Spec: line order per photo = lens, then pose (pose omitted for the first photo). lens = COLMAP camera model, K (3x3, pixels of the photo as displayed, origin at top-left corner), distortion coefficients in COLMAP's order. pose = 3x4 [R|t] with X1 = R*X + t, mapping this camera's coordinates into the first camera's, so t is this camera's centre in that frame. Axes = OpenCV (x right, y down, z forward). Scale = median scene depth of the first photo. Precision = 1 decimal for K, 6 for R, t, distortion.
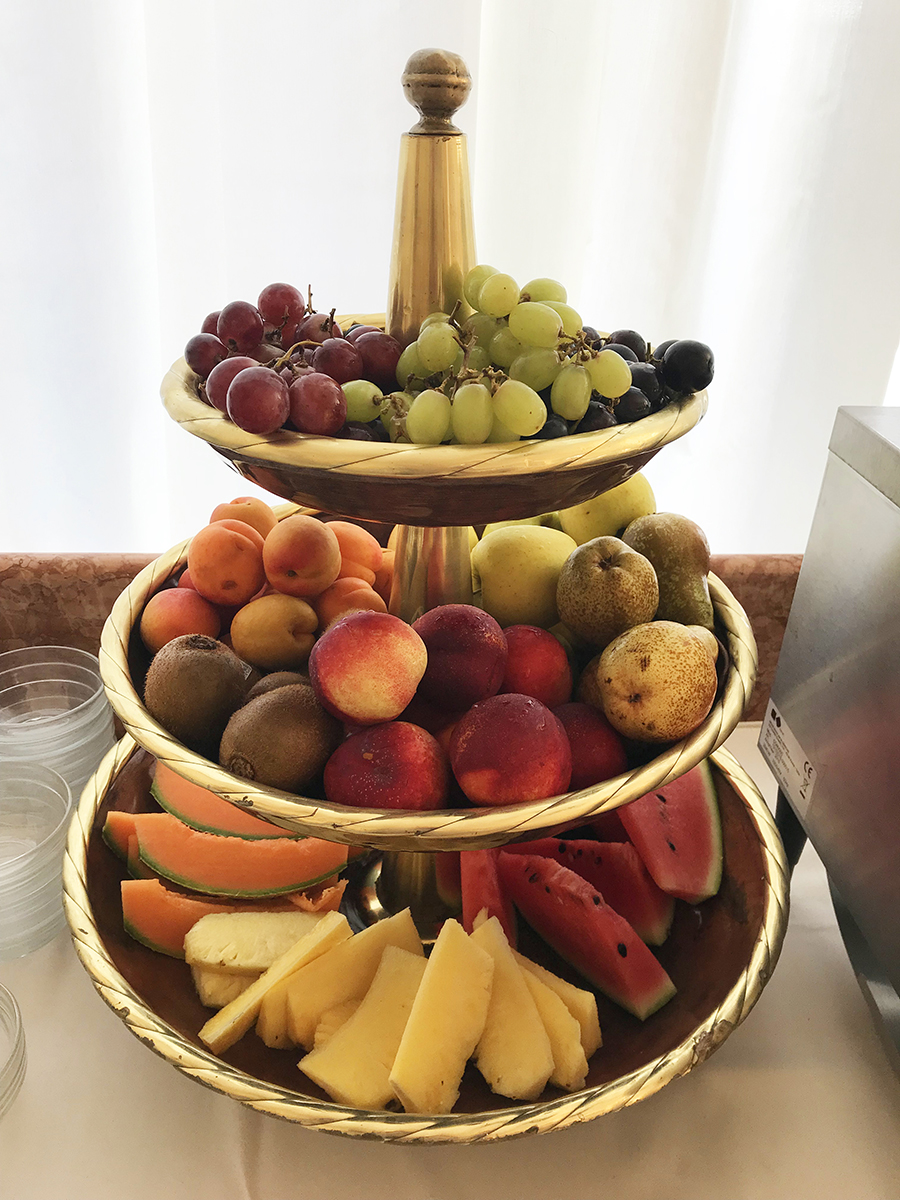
lens RADIAL K [[970.0, 0, 451.4], [0, 970.0, 594.7], [0, 0, 1]] dist [0.065707, -0.139962]
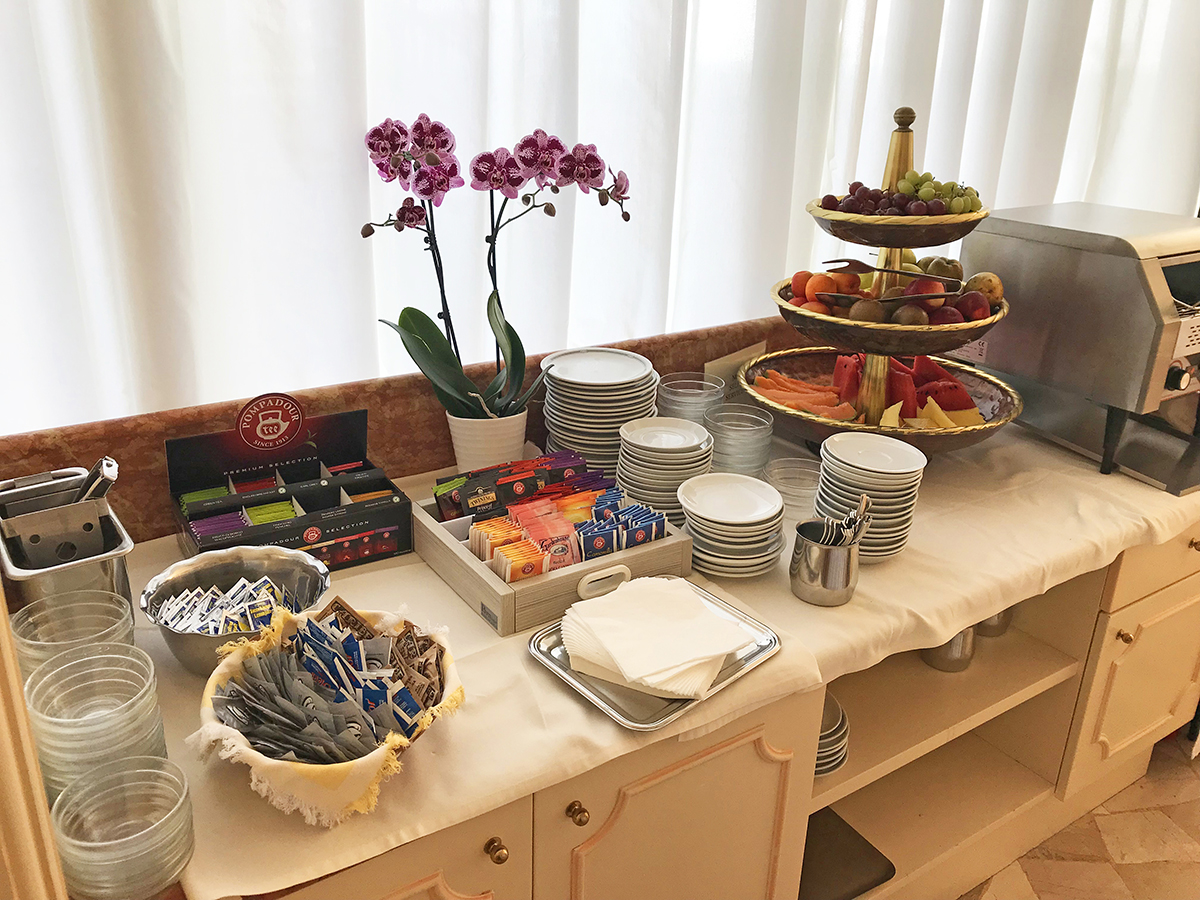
lens RADIAL K [[970.0, 0, 628.7], [0, 970.0, 451.7], [0, 0, 1]] dist [0.065707, -0.139962]
pose [[0.849611, -0.203581, 0.486535, -2.330276], [0.242549, 0.969978, -0.017682, 0.342685], [-0.468329, 0.133031, 0.873482, -1.108750]]
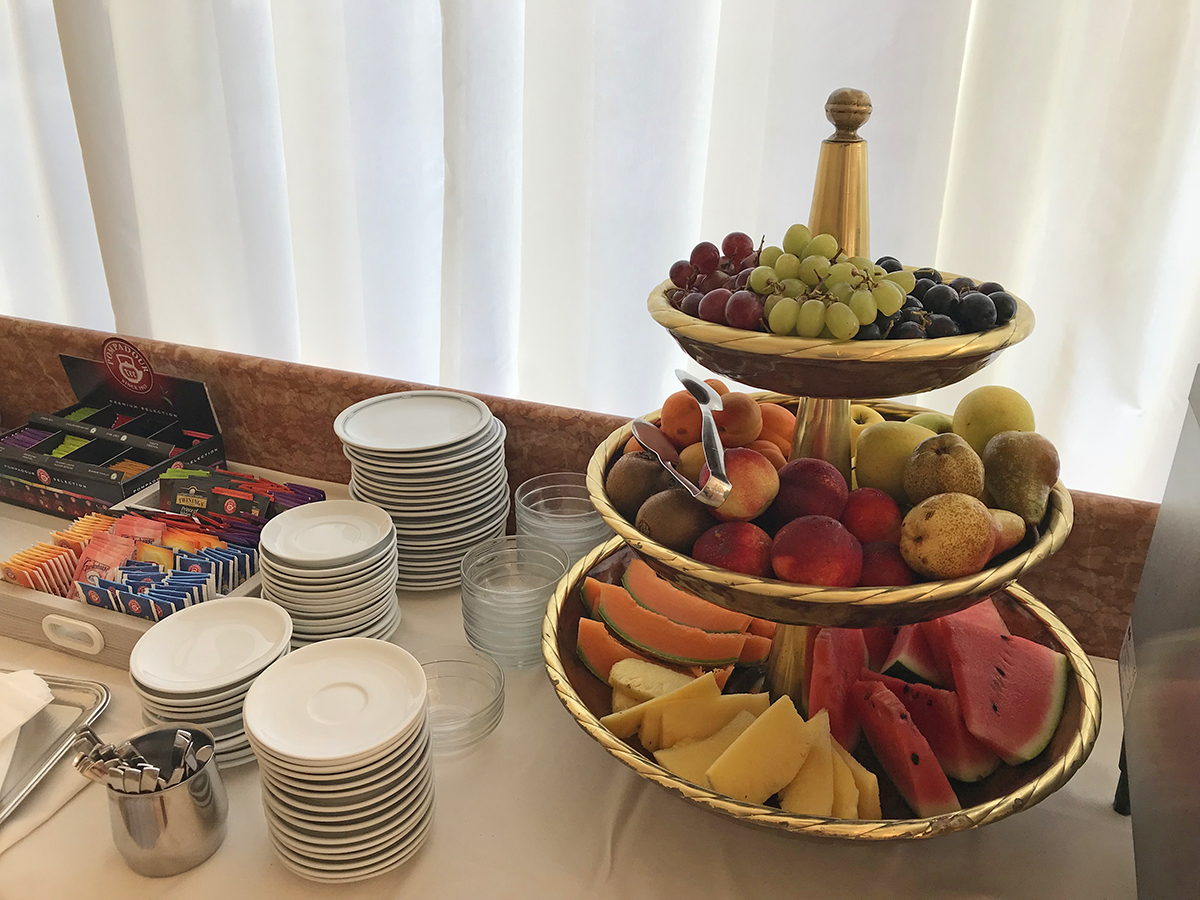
lens RADIAL K [[970.0, 0, 628.7], [0, 970.0, 451.7], [0, 0, 1]] dist [0.065707, -0.139962]
pose [[0.894883, 0.150994, -0.419982, 0.361768], [-0.191434, 0.979930, -0.055591, 0.132839], [0.403159, 0.130146, 0.905828, -0.399871]]
